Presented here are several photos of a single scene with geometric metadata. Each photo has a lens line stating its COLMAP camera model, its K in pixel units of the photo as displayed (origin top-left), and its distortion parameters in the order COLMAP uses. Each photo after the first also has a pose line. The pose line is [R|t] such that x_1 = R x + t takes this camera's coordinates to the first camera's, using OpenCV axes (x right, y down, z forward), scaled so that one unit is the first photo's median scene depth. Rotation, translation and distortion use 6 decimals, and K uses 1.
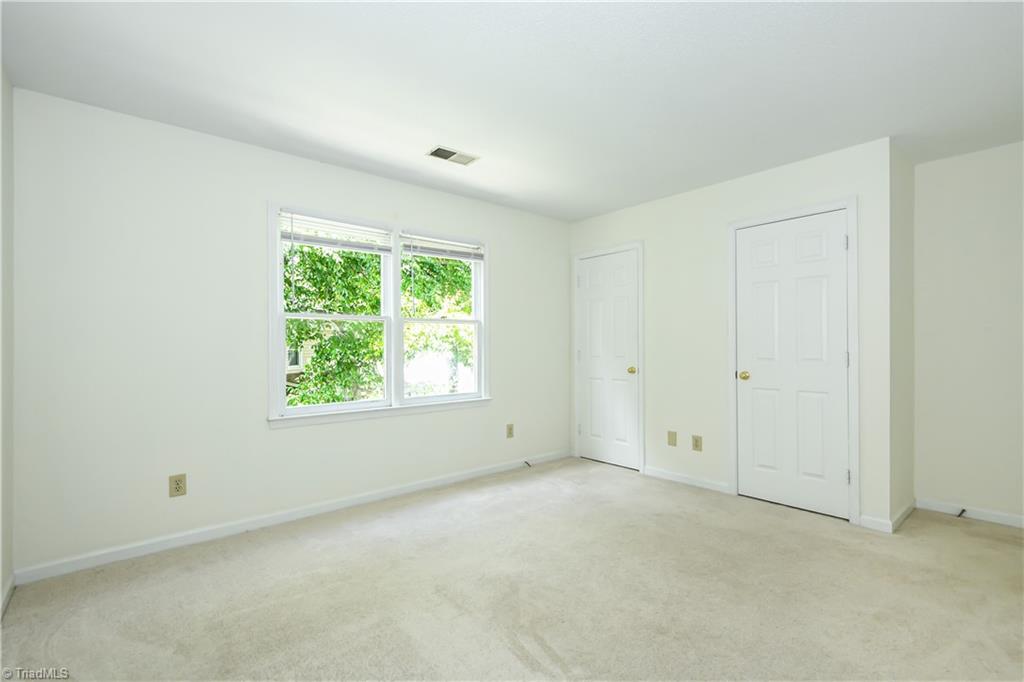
lens RADIAL K [[472.4, 0, 509.8], [0, 472.4, 344.6], [0, 0, 1]] dist [0.014415, -0.005805]
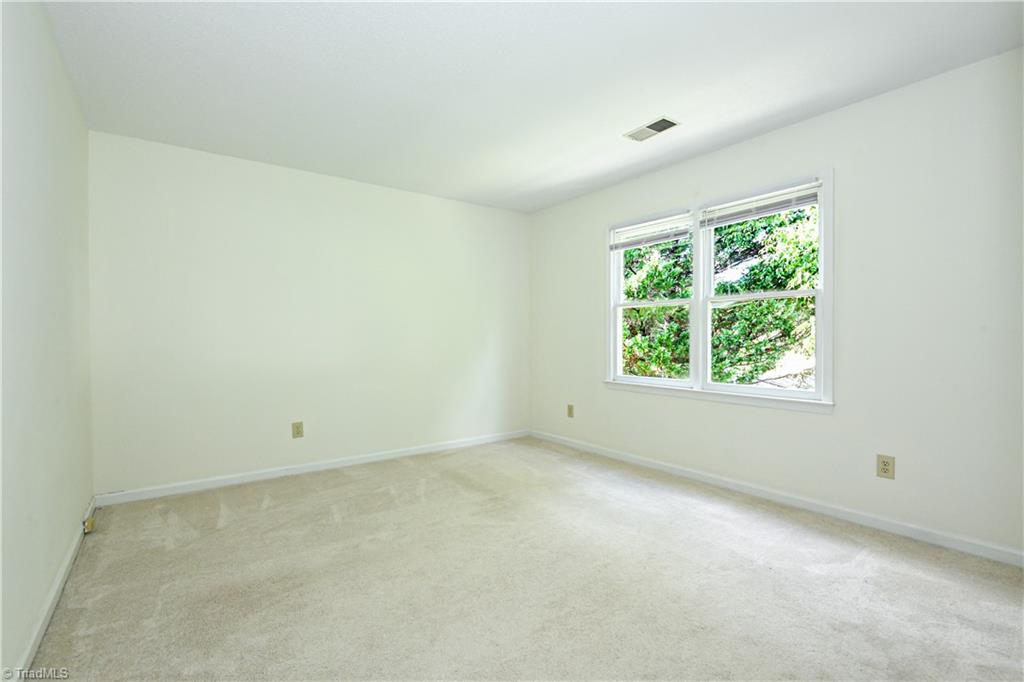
lens RADIAL K [[472.4, 0, 509.8], [0, 472.4, 339.1], [0, 0, 1]] dist [0.014415, -0.005805]
pose [[-0.072363, 0.018268, -0.997211, 0.741315], [0.016864, 0.999712, 0.017090, 0.002765], [0.997236, -0.015580, -0.072650, 0.666016]]
